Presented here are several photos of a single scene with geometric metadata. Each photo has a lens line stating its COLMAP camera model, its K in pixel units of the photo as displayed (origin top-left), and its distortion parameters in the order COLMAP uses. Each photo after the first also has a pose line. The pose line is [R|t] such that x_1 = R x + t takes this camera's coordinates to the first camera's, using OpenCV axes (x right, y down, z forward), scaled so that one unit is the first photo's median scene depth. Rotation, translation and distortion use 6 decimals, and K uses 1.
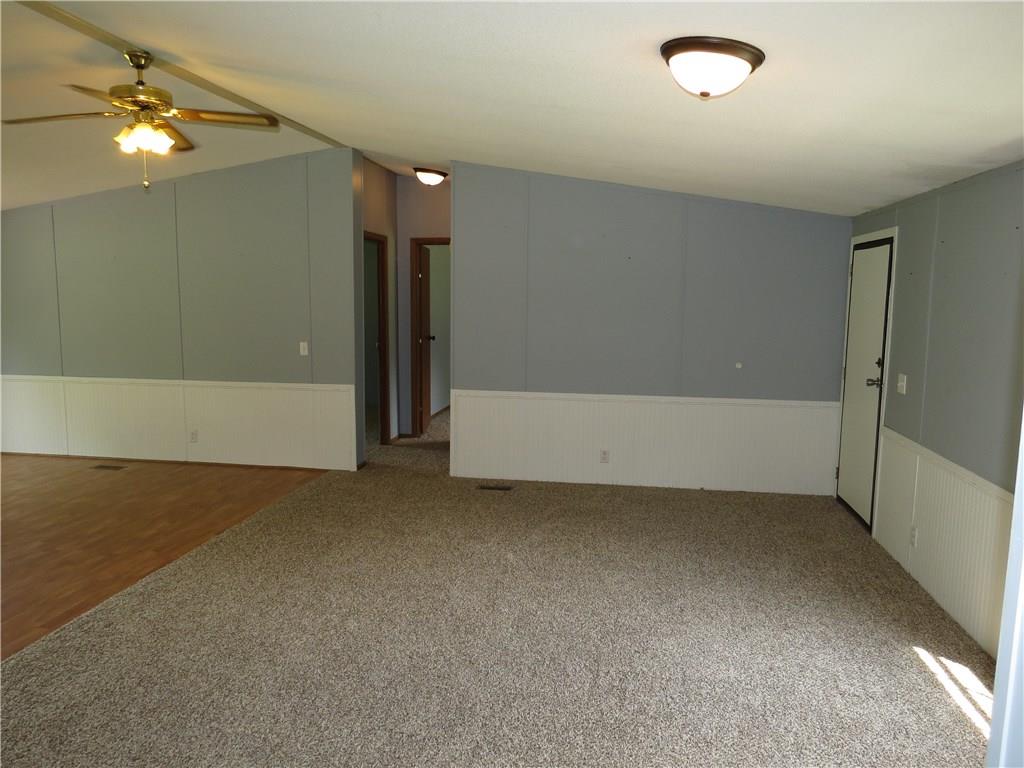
lens RADIAL K [[724.0, 0, 511.2], [0, 724.0, 384.1], [0, 0, 1]] dist [-0.029148, 0.009204]
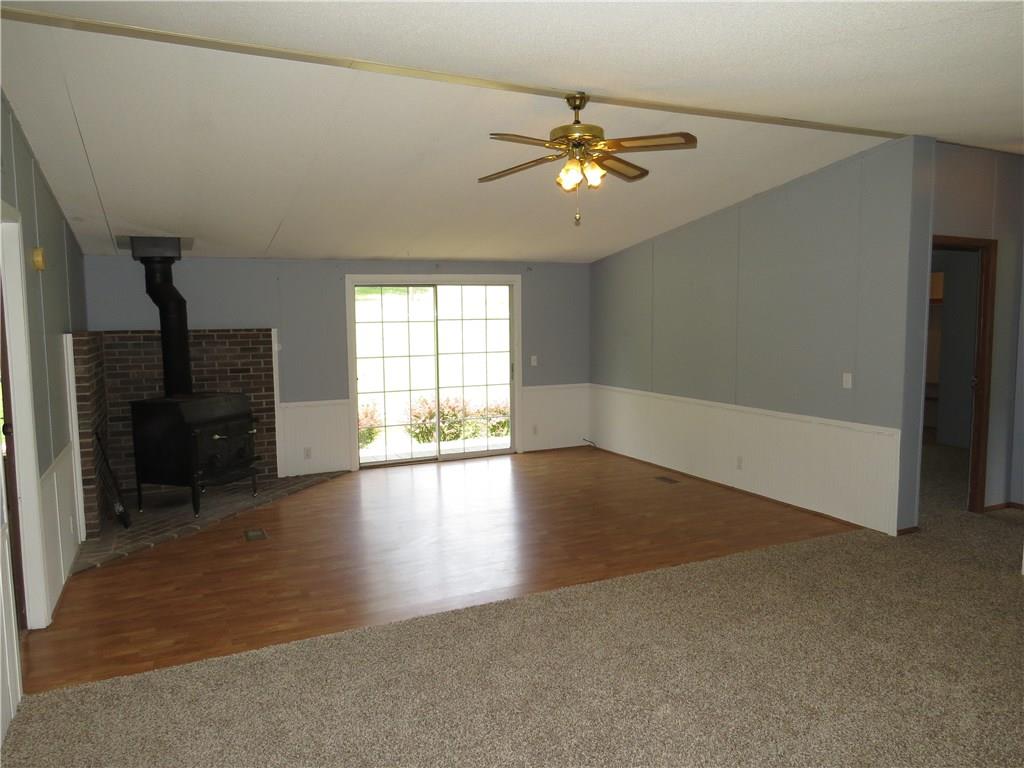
lens RADIAL K [[724.0, 0, 517.9], [0, 724.0, 382.8], [0, 0, 1]] dist [-0.029148, 0.009204]
pose [[0.572922, 0.062638, -0.817213, 0.284276], [-0.087917, 0.996019, 0.014707, -0.037653], [0.814881, 0.063421, 0.576148, 0.287703]]
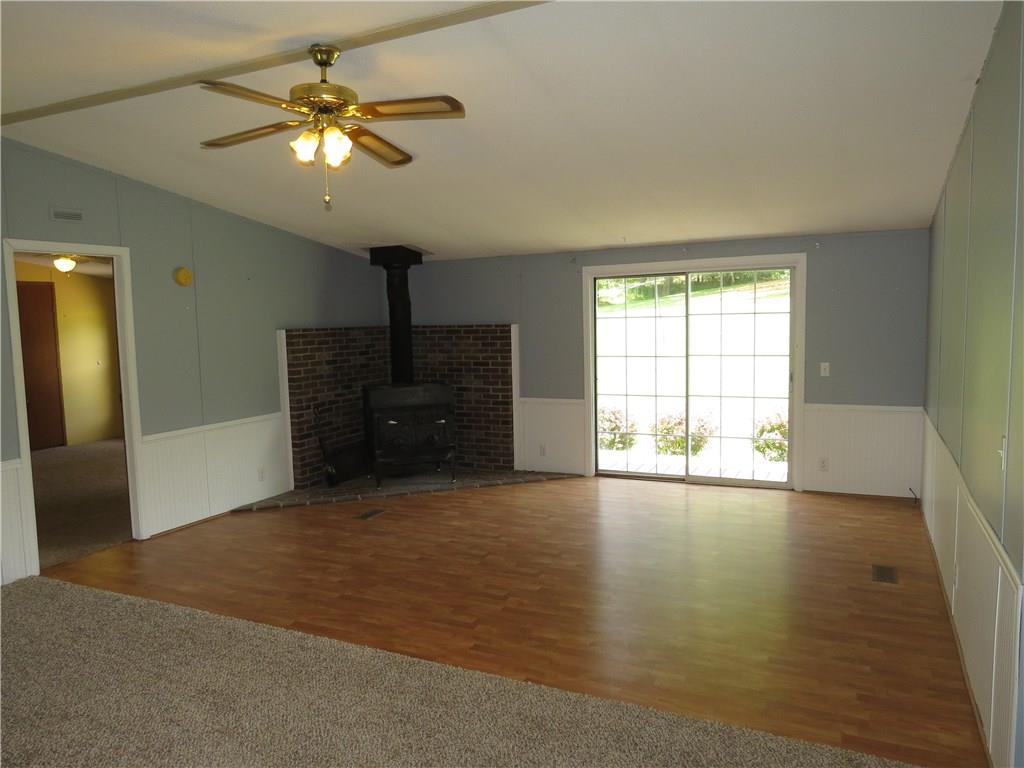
lens RADIAL K [[724.0, 0, 515.1], [0, 724.0, 388.7], [0, 0, 1]] dist [-0.029148, 0.009204]
pose [[-0.275397, 0.099110, -0.956208, 0.238261], [-0.099115, 0.986443, 0.130790, -0.165691], [0.956207, 0.130793, -0.261840, 1.279285]]
